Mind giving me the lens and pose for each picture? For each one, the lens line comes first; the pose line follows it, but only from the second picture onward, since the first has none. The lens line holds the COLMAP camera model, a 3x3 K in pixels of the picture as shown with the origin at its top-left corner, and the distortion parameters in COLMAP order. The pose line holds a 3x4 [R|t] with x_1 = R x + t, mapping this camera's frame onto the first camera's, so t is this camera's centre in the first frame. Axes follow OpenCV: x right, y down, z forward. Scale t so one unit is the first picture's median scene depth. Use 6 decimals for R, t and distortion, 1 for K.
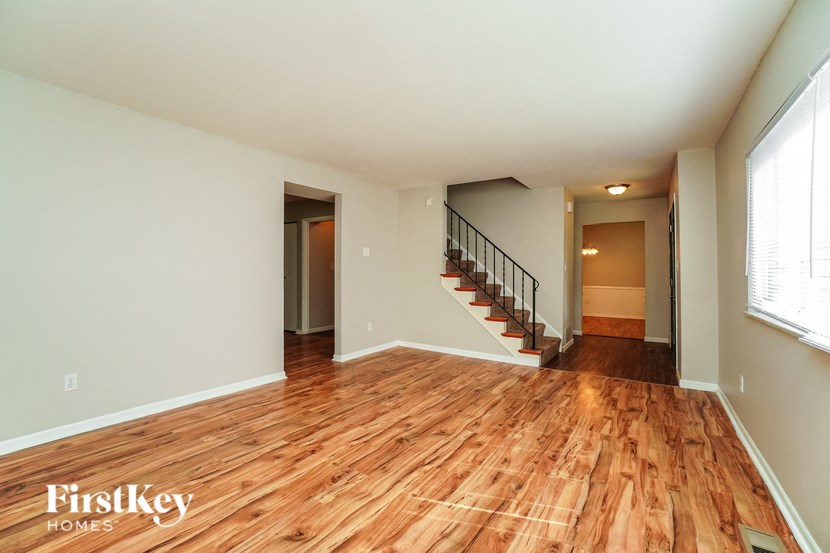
lens RADIAL K [[382.5, 0, 408.6], [0, 382.5, 271.0], [0, 0, 1]] dist [-0.019426, 0.000773]
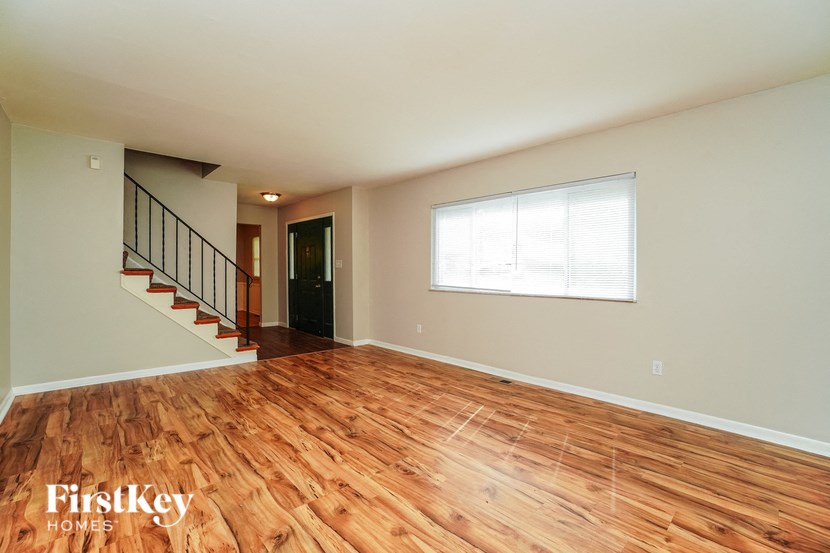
lens RADIAL K [[367.9, 0, 411.8], [0, 367.9, 285.9], [0, 0, 1]] dist [-0.016092, 0.000650]
pose [[0.177829, -0.029601, 0.983616, -0.874269], [-0.020450, 0.999220, 0.033768, 0.005403], [-0.983849, -0.026120, 0.177085, 0.626922]]
